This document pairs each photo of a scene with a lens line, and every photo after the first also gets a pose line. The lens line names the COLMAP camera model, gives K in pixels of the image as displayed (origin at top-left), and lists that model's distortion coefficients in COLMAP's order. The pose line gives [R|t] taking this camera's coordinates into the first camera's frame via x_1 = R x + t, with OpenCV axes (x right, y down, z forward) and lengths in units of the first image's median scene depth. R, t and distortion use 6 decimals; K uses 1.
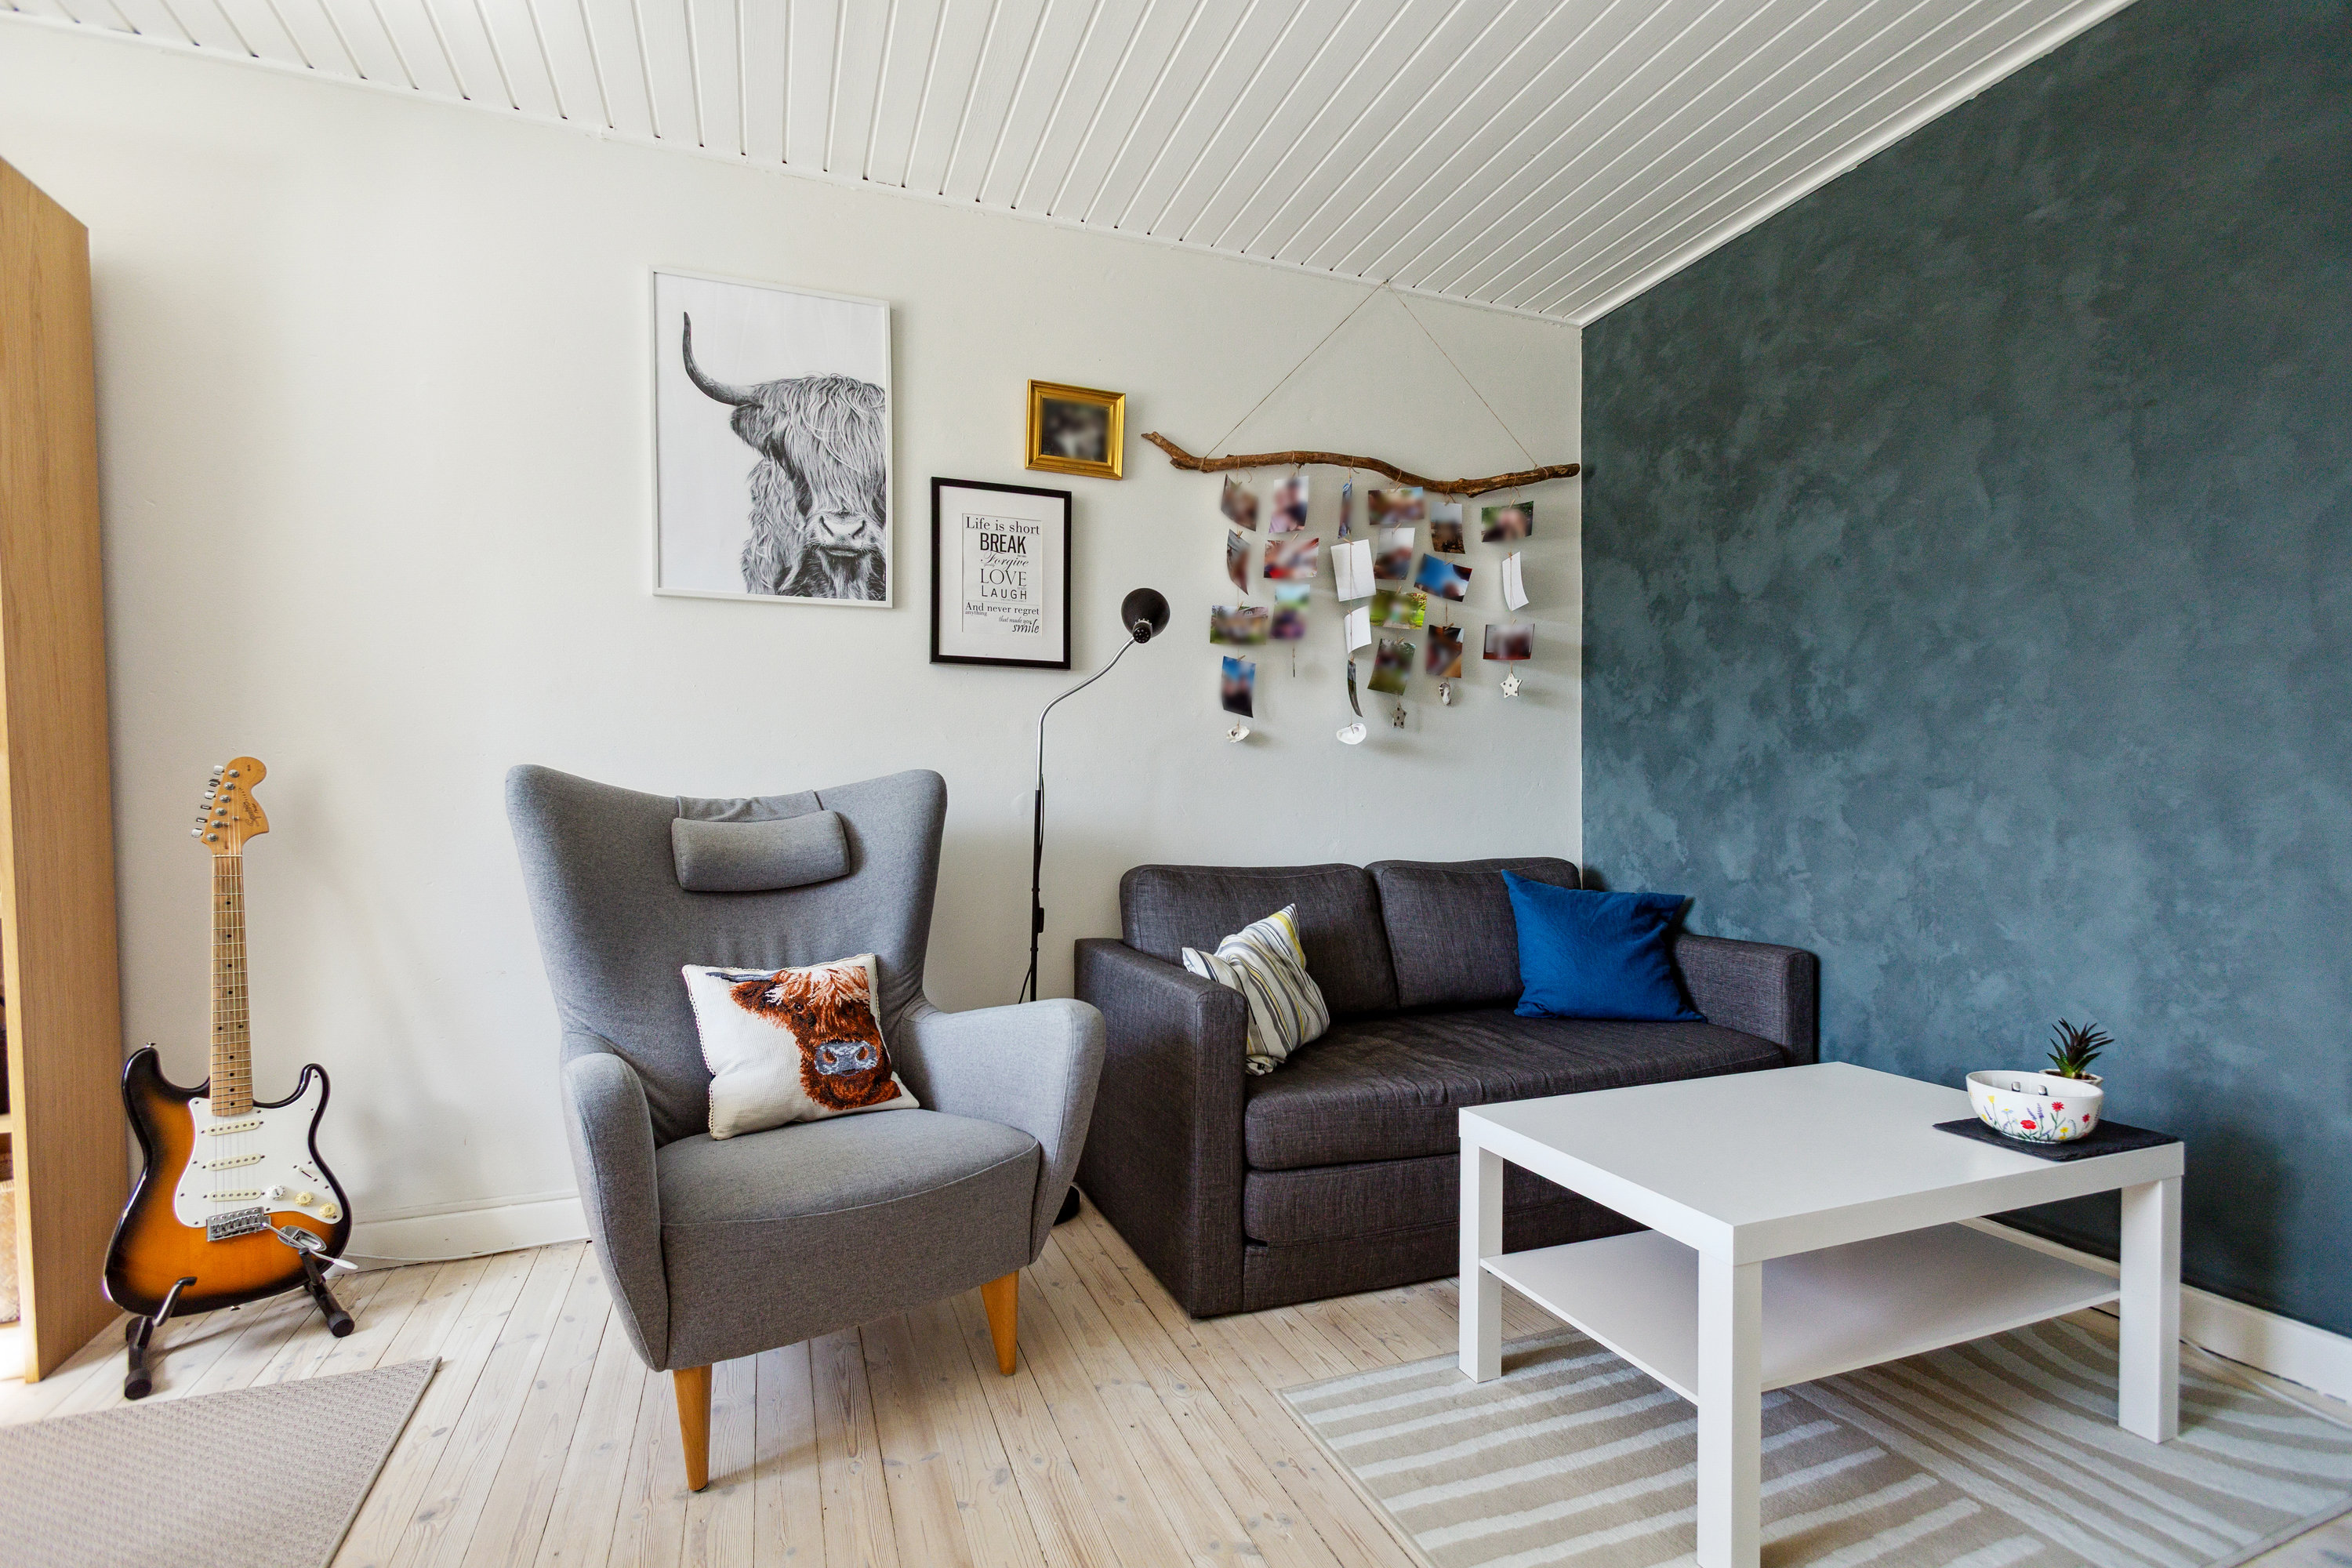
lens RADIAL K [[1065.6, 0, 1161.0], [0, 1065.6, 825.3], [0, 0, 1]] dist [-0.012933, 0.008310]
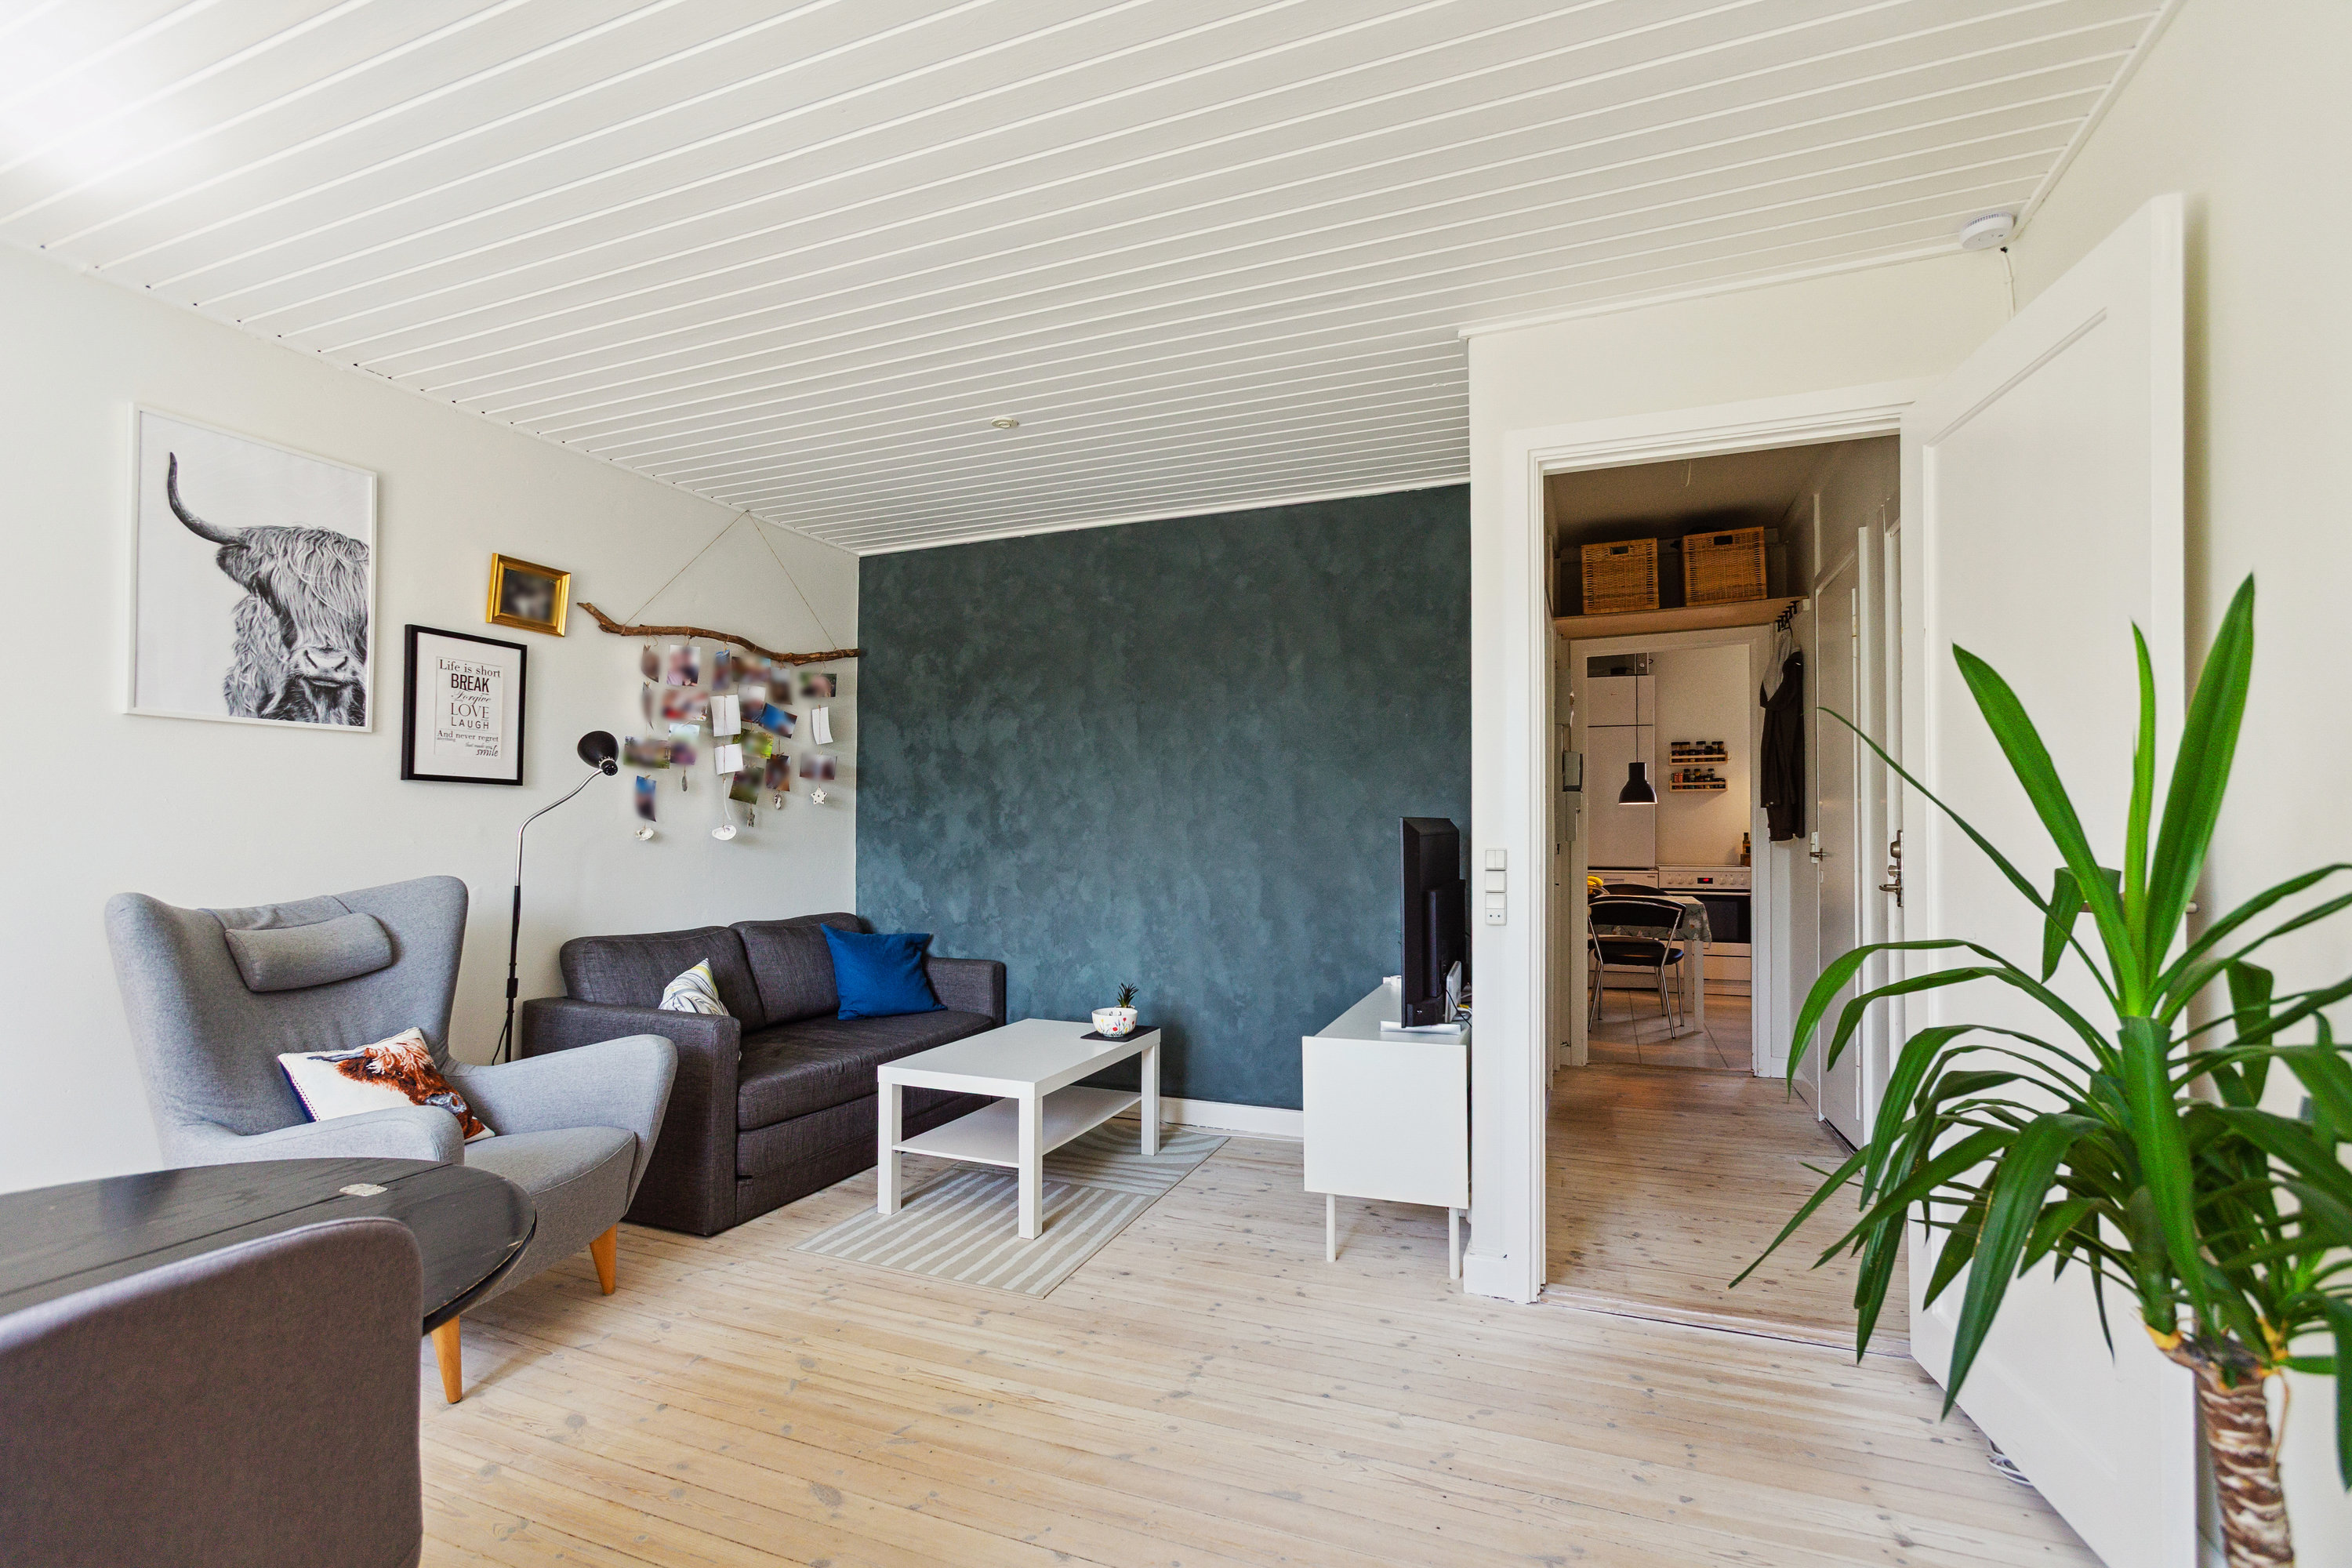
lens RADIAL K [[1065.6, 0, 1189.6], [0, 1065.6, 803.8], [0, 0, 1]] dist [-0.012933, 0.008310]
pose [[0.670661, 0.023982, 0.741376, -0.515902], [0.007680, 0.999199, -0.039270, -0.074845], [-0.741724, 0.032031, 0.669940, -0.444578]]
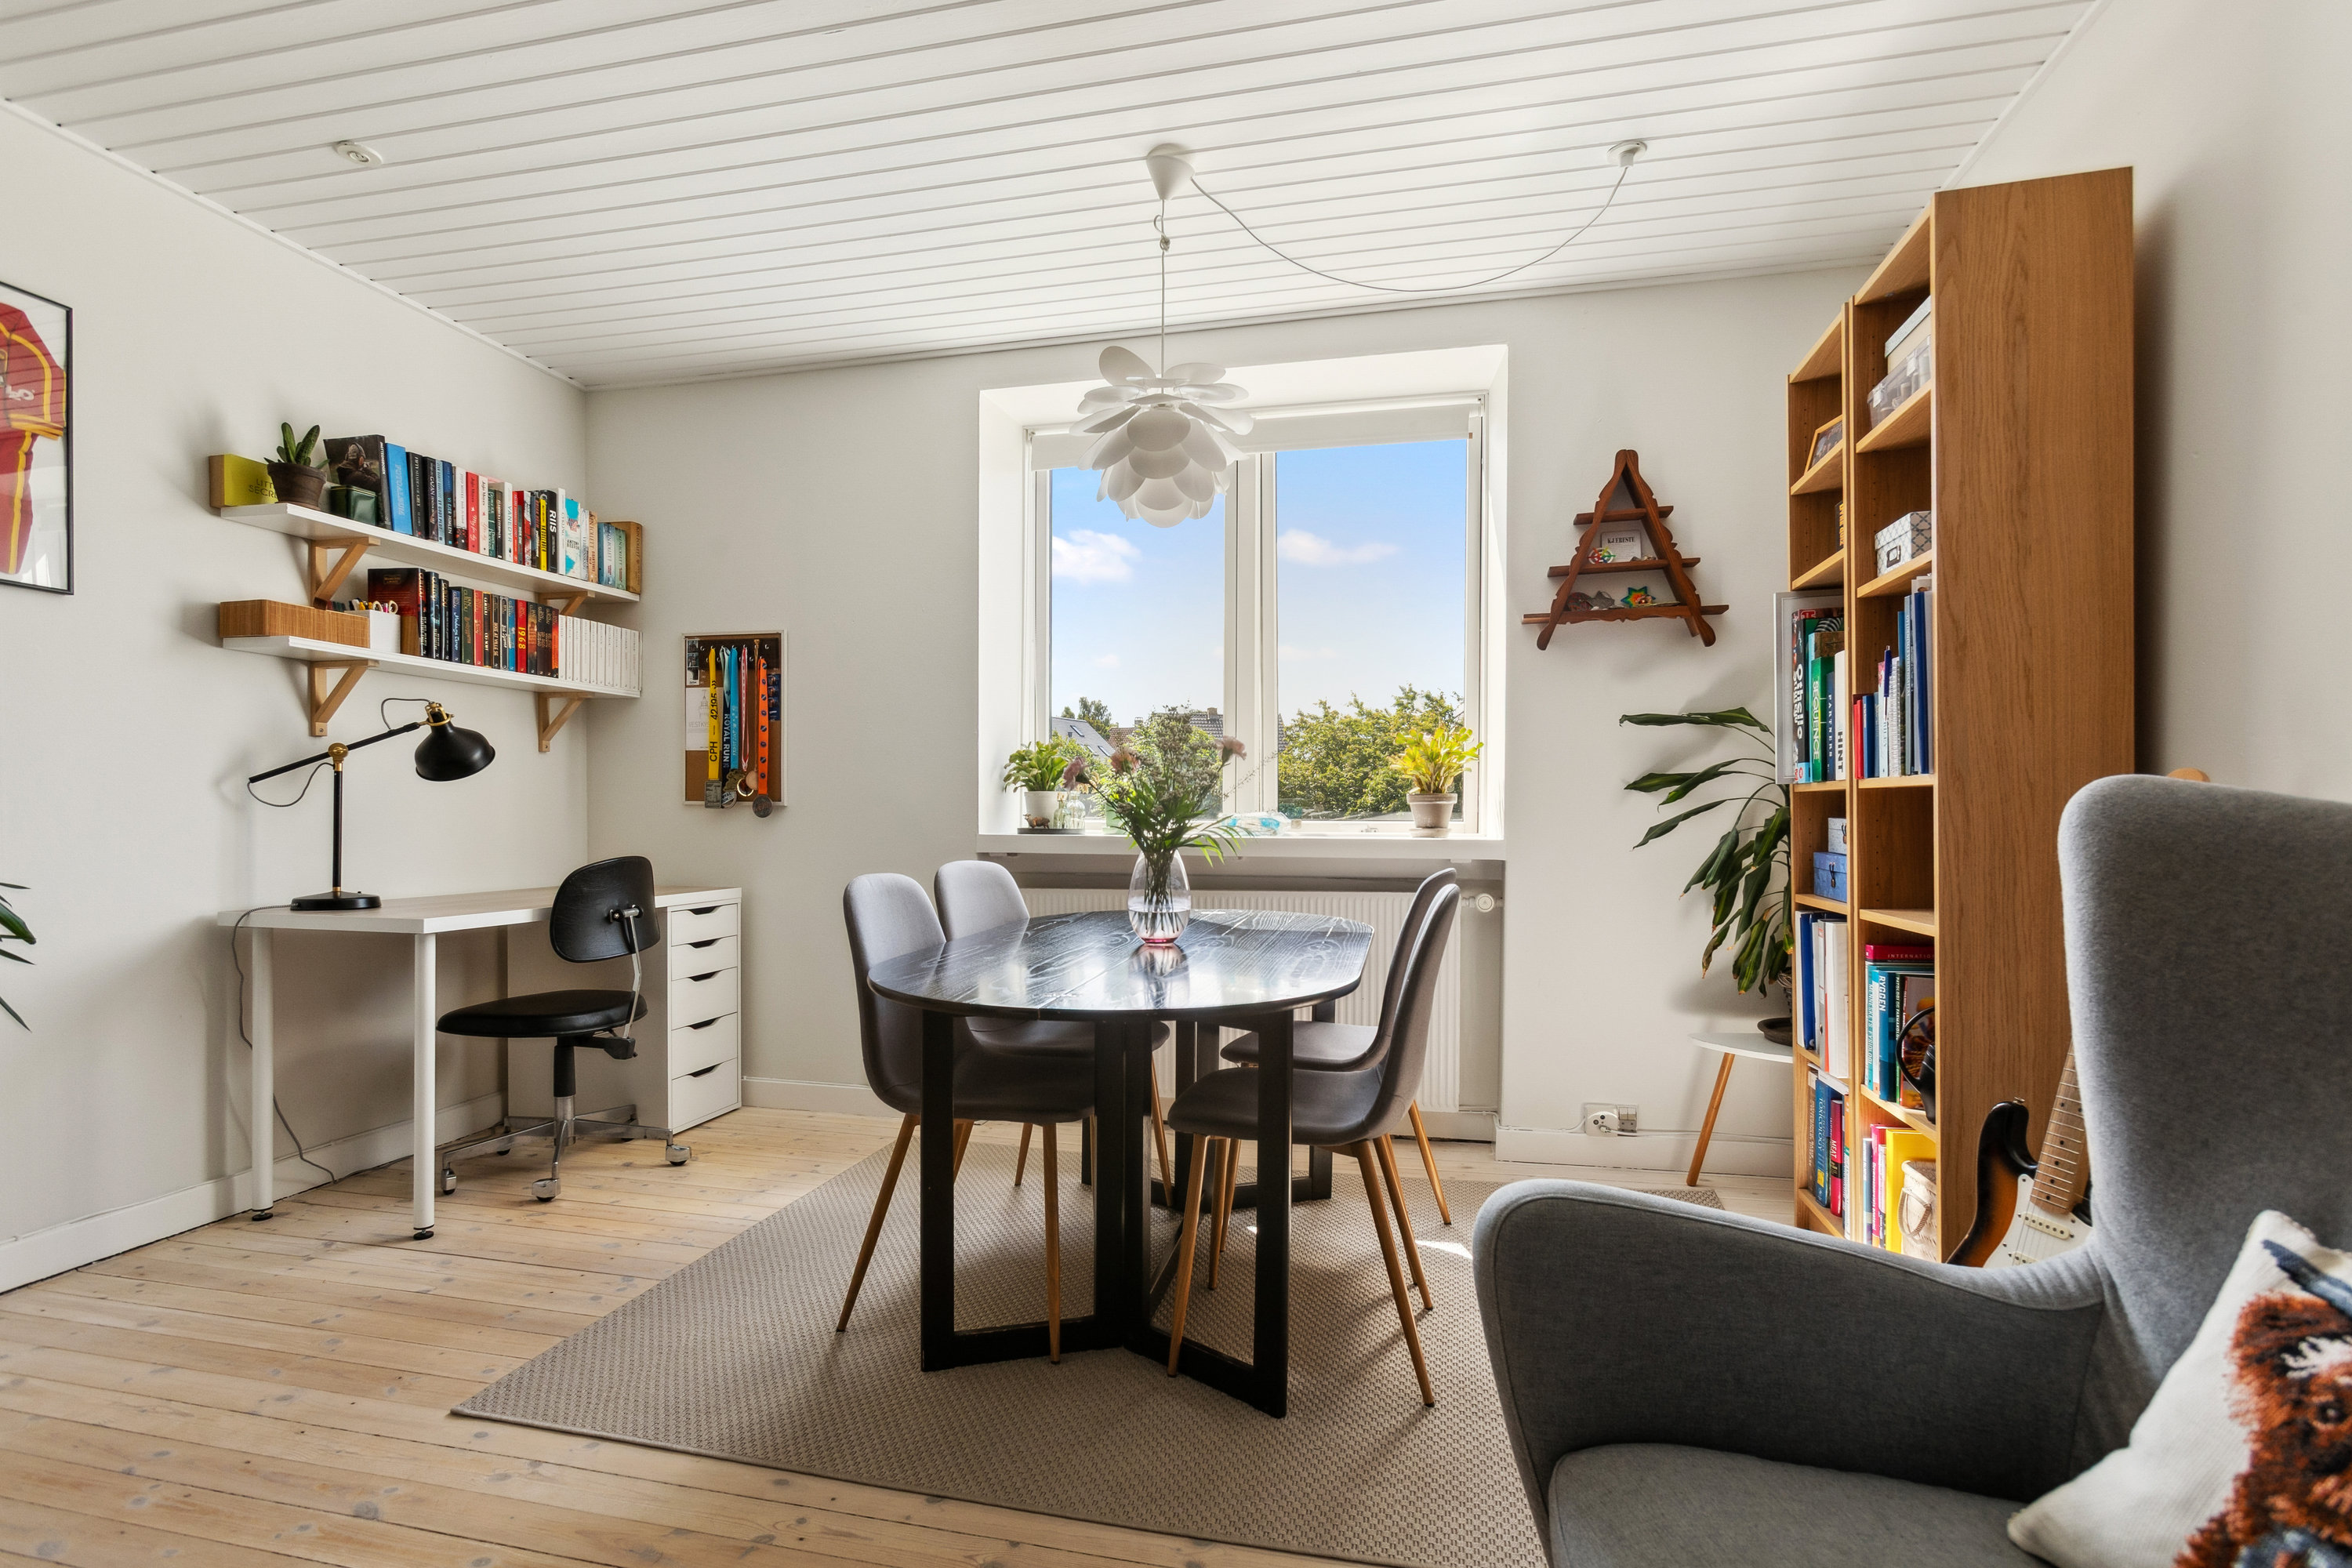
lens RADIAL K [[1131.7, 0, 1168.4], [0, 1131.7, 827.0], [0, 0, 1]] dist [-0.012409, 0.007897]
pose [[-0.566900, 0.018753, -0.823573, 0.163600], [-0.009514, 0.999525, 0.029309, -0.031548], [0.823731, 0.024450, -0.566453, 0.695487]]
